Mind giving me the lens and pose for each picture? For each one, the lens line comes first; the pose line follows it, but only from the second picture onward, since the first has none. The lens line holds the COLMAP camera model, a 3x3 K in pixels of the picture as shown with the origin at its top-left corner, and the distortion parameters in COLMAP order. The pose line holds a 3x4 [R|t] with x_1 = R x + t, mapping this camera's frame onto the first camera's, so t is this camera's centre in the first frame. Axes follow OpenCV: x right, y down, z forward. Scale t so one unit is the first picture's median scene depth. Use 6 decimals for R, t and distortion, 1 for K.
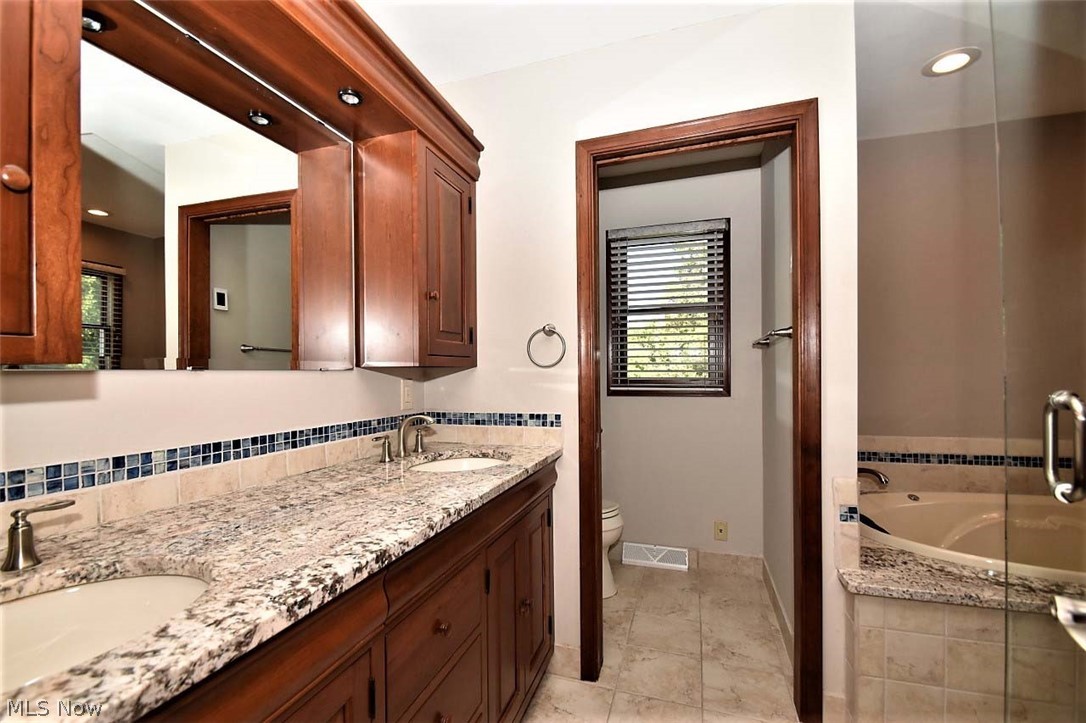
lens RADIAL K [[476.5, 0, 536.7], [0, 476.5, 369.7], [0, 0, 1]] dist [-0.004060, -0.005462]
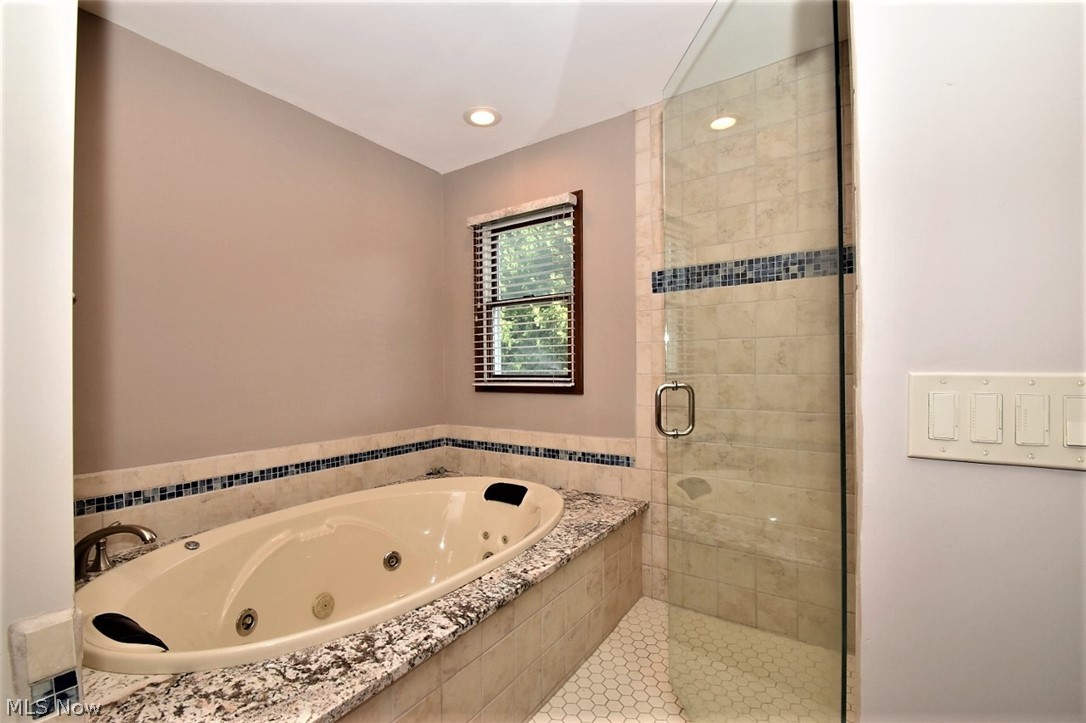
lens RADIAL K [[476.5, 0, 535.4], [0, 476.5, 371.0], [0, 0, 1]] dist [-0.004060, -0.005462]
pose [[0.270369, -0.003926, 0.962749, 0.229431], [-0.001230, 0.999989, 0.004423, -0.005239], [-0.962756, -0.002380, 0.270361, 0.285921]]
